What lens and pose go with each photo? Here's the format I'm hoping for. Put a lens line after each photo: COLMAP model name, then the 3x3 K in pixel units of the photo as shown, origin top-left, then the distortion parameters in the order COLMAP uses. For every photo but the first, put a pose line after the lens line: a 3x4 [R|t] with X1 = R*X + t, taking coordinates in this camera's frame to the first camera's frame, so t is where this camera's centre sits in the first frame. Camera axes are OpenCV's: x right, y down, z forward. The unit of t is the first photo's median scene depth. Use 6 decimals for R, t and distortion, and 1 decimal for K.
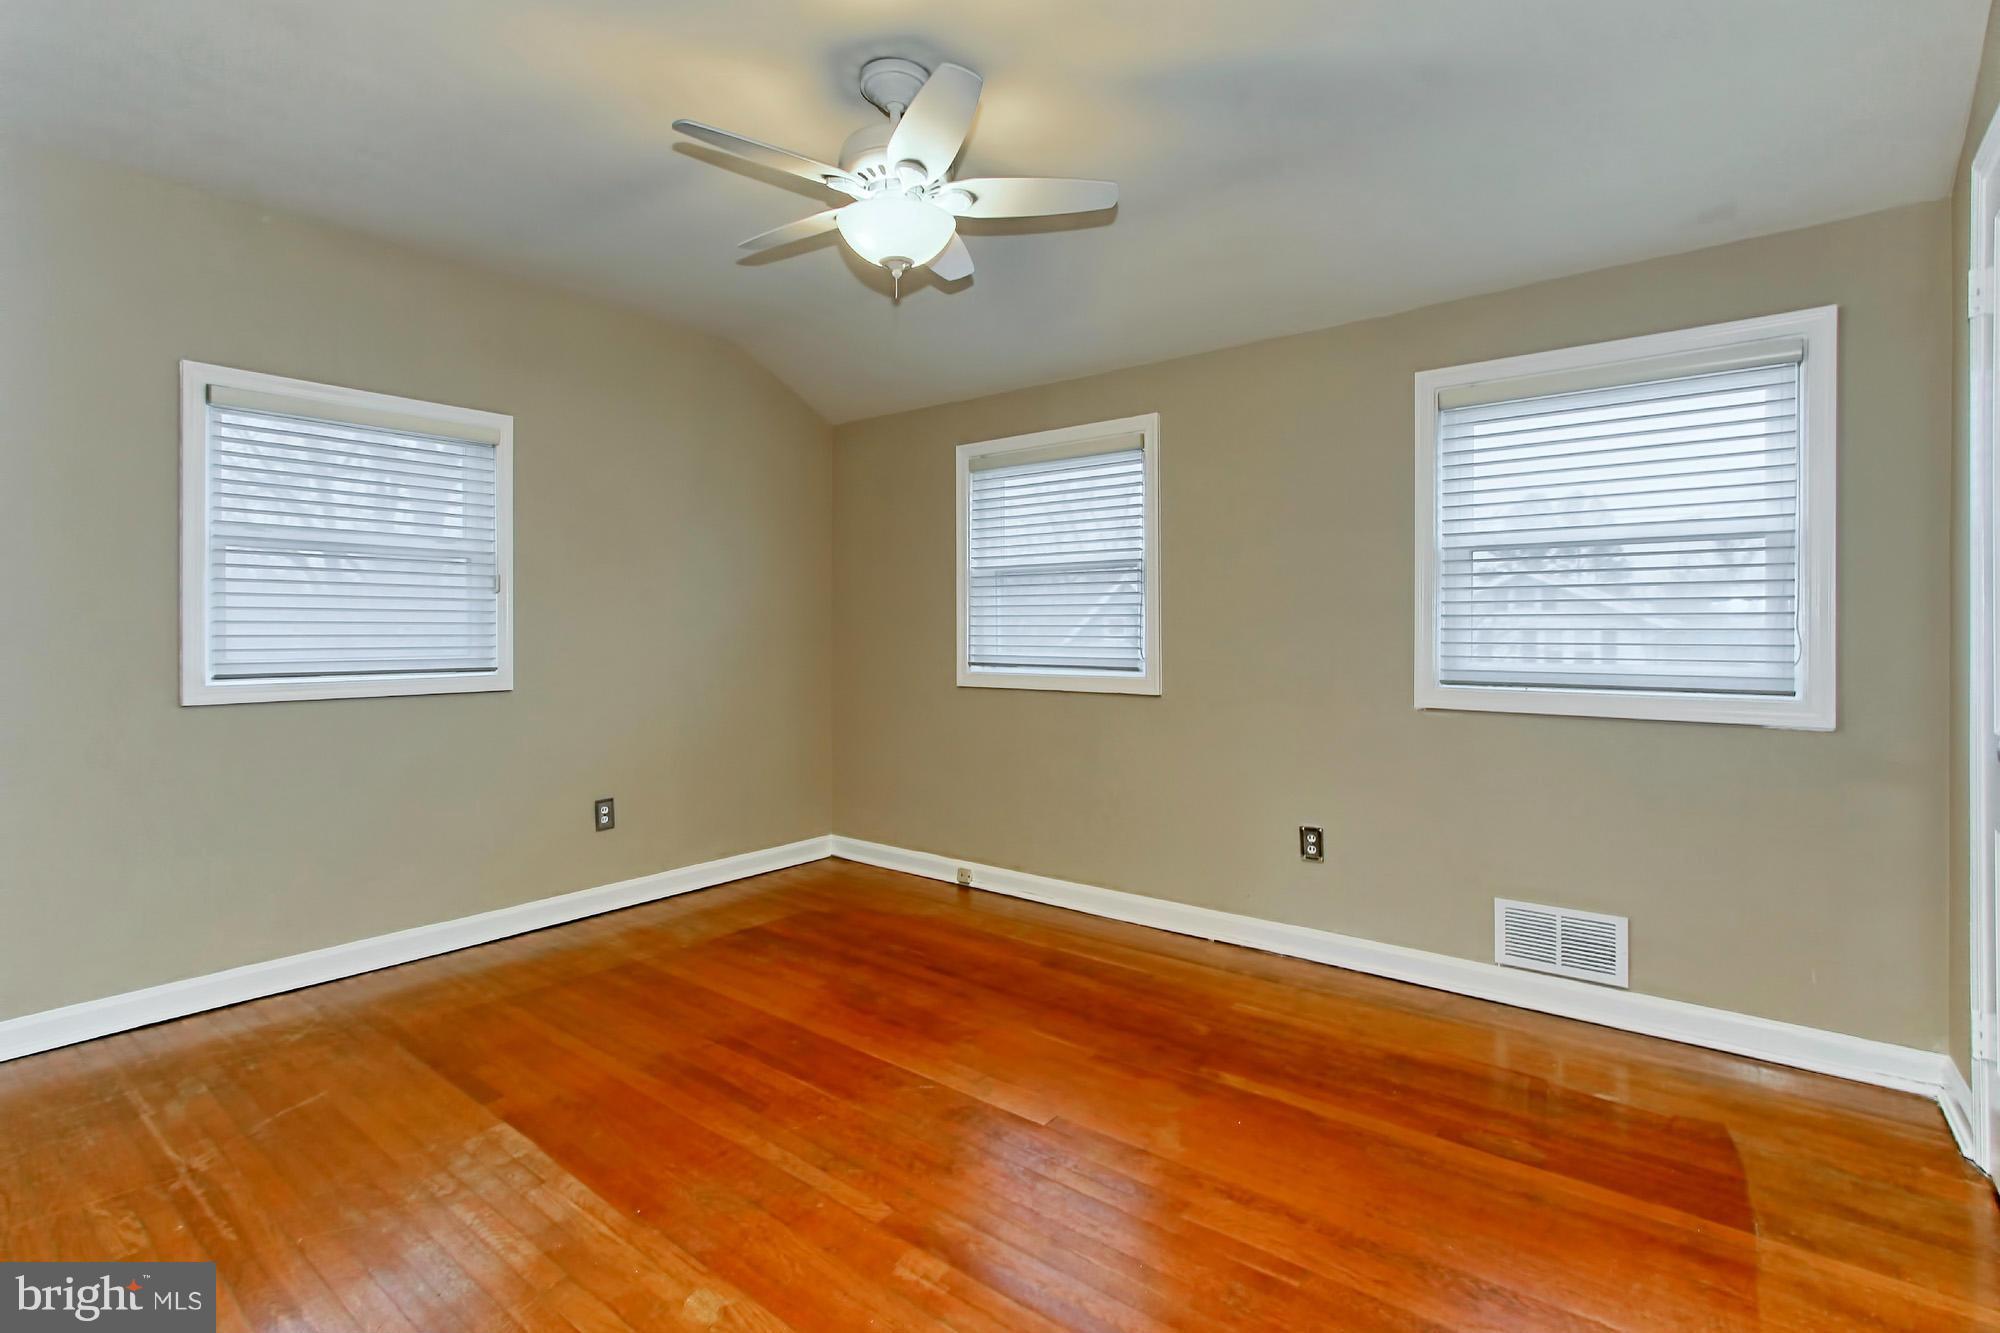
lens RADIAL K [[952.5, 0, 1007.5], [0, 952.5, 636.5], [0, 0, 1]] dist [-0.000919, 0.000202]
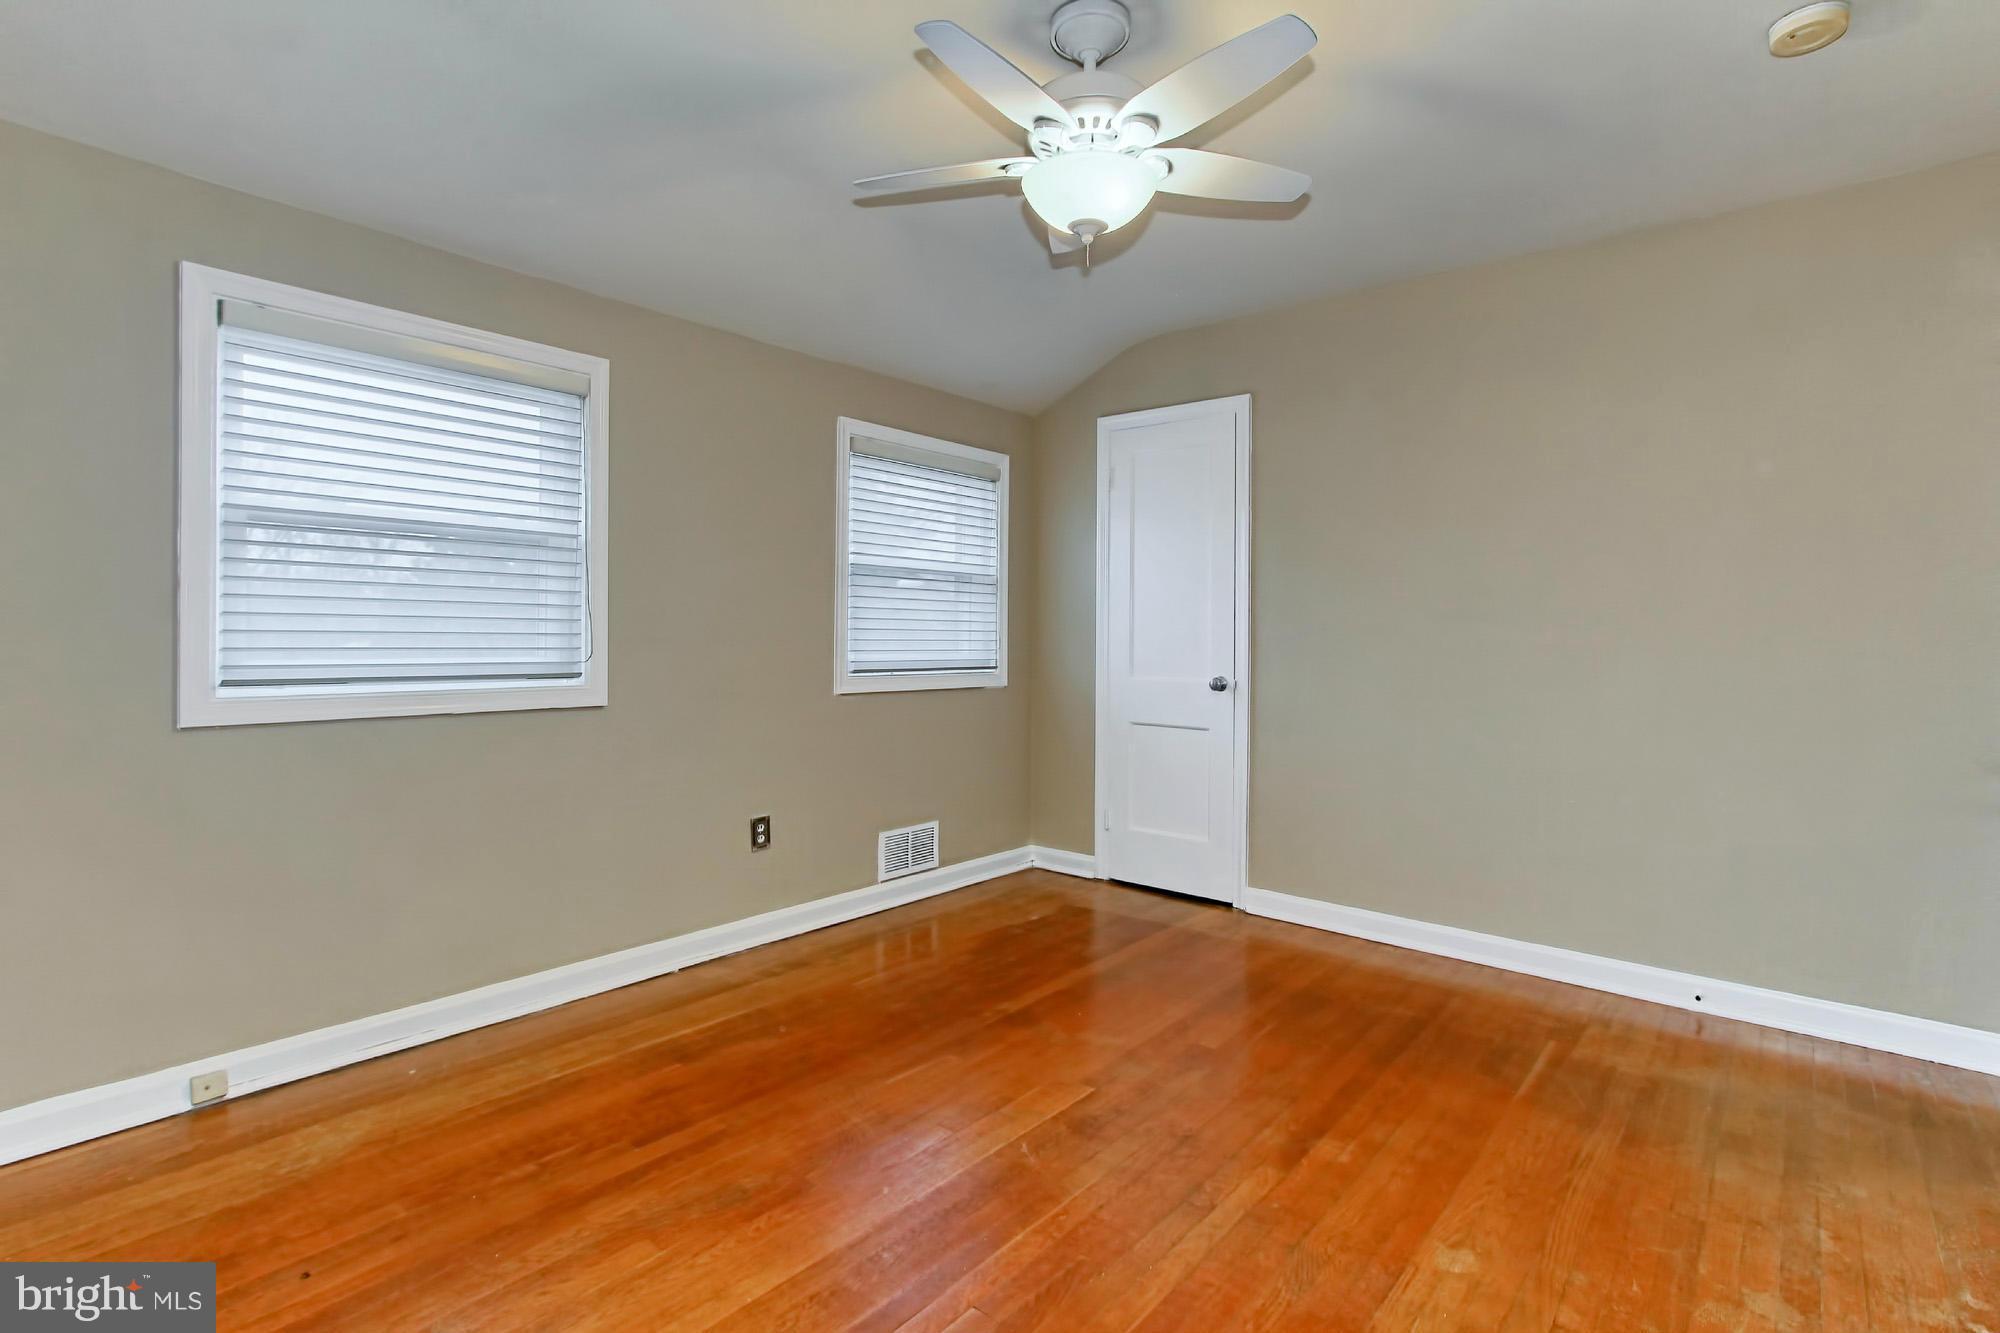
lens RADIAL K [[891.2, 0, 996.8], [0, 891.2, 629.8], [0, 0, 1]] dist [0.002702, 0.000441]
pose [[0.074920, 0.003196, 0.997184, -0.718634], [-0.010559, 0.999941, -0.002411, -0.006167], [-0.997134, -0.010349, 0.074949, 0.757152]]
